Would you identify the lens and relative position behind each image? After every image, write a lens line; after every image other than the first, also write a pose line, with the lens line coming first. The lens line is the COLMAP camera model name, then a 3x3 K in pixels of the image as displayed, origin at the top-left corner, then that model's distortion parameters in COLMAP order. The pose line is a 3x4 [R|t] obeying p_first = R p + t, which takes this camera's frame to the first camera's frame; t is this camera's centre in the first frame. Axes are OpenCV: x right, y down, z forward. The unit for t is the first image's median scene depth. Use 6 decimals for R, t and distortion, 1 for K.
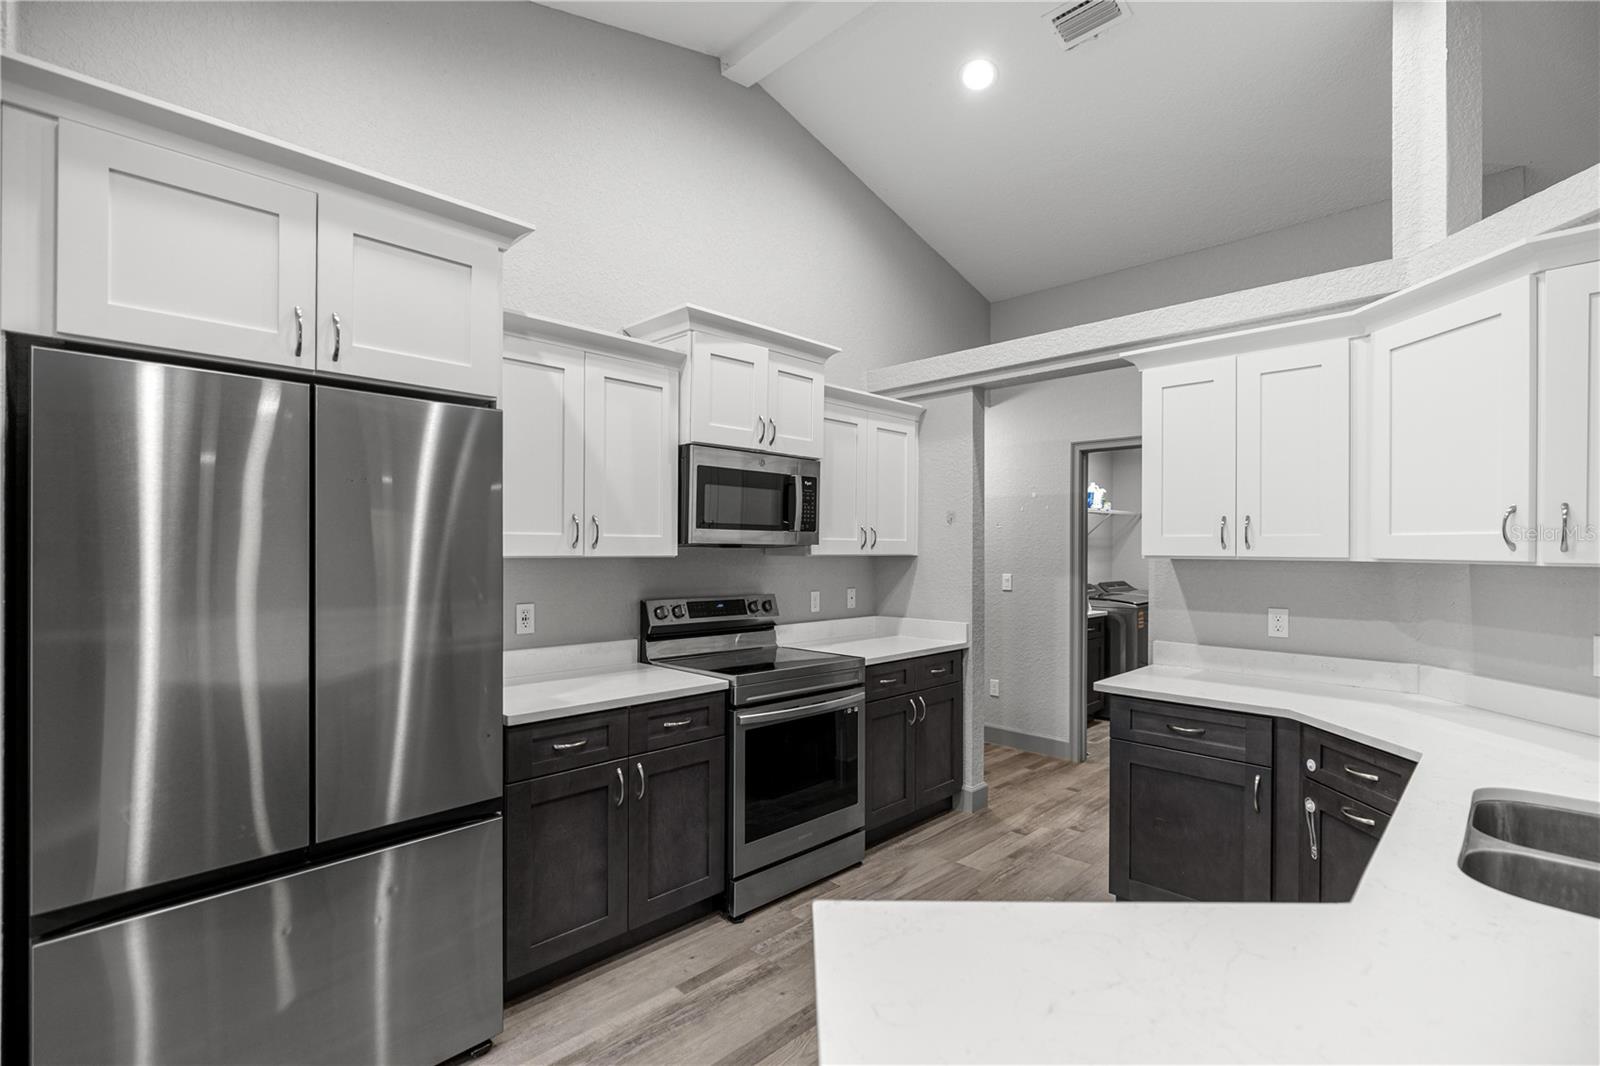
lens RADIAL K [[735.4, 0, 798.6], [0, 735.4, 544.4], [0, 0, 1]] dist [-0.000594, 0.000553]
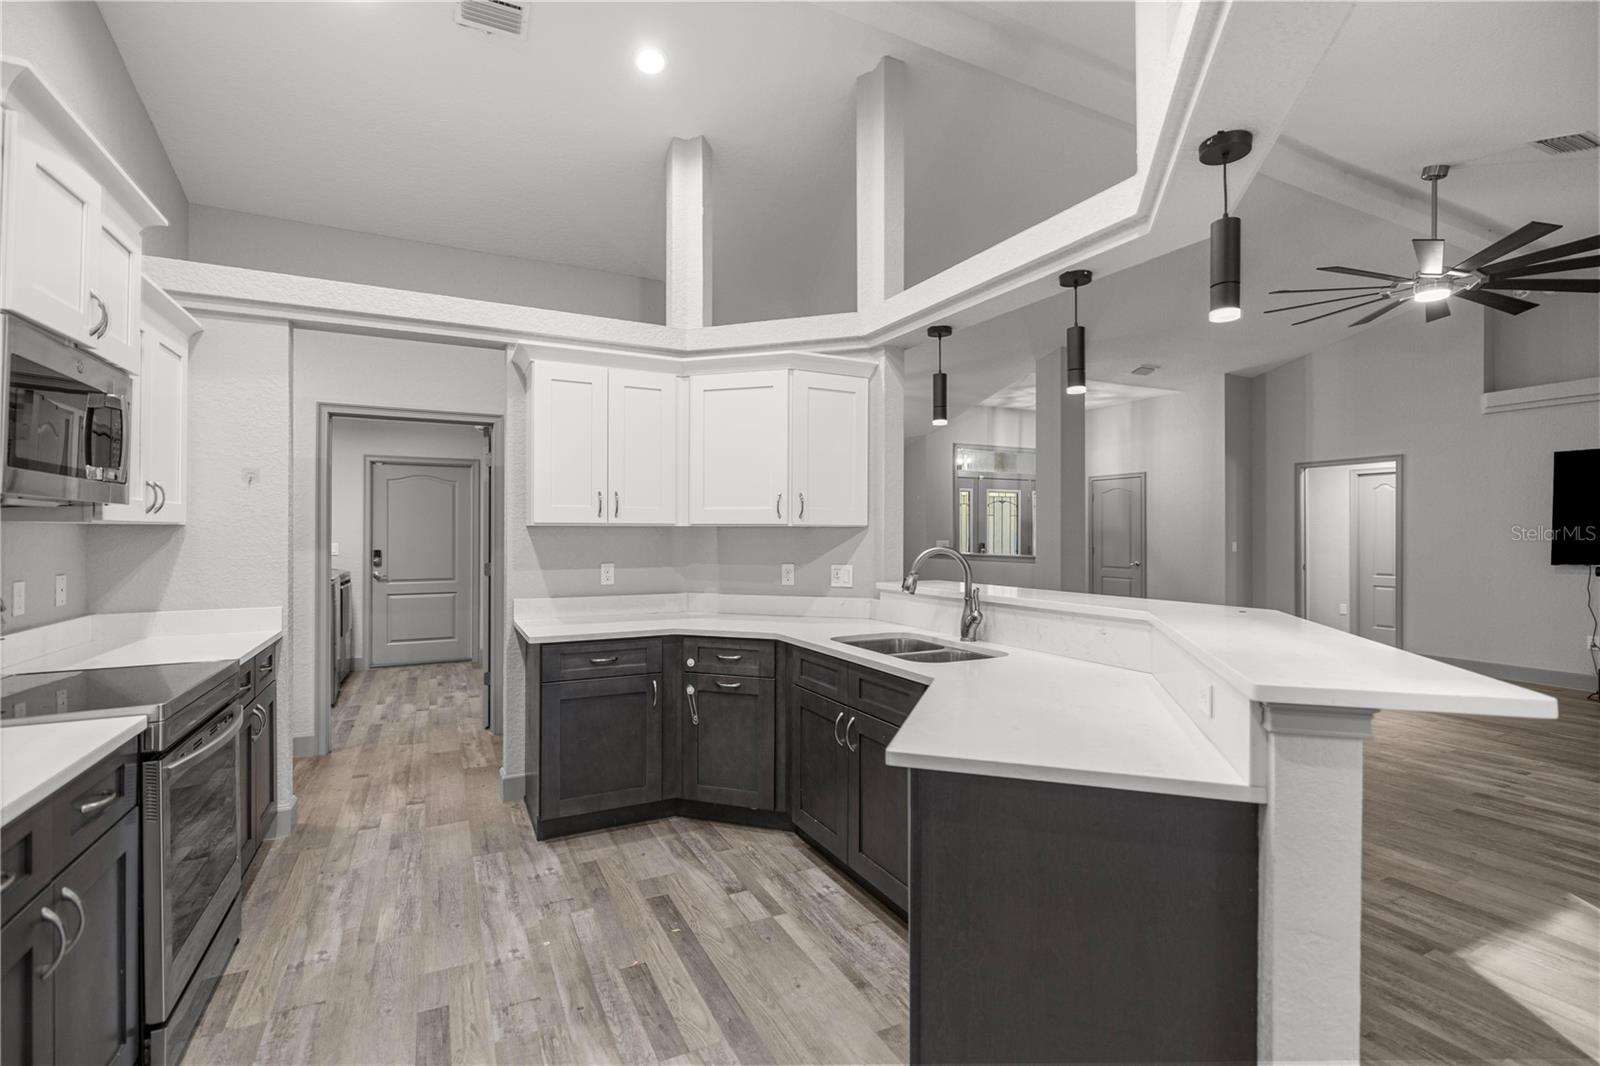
lens RADIAL K [[735.4, 0, 795.3], [0, 735.4, 528.3], [0, 0, 1]] dist [-0.000594, 0.000553]
pose [[0.299526, 0.002537, 0.954085, -0.494704], [-0.004709, 0.999988, -0.001181, 0.023396], [-0.954077, -0.004139, 0.299534, 0.270457]]
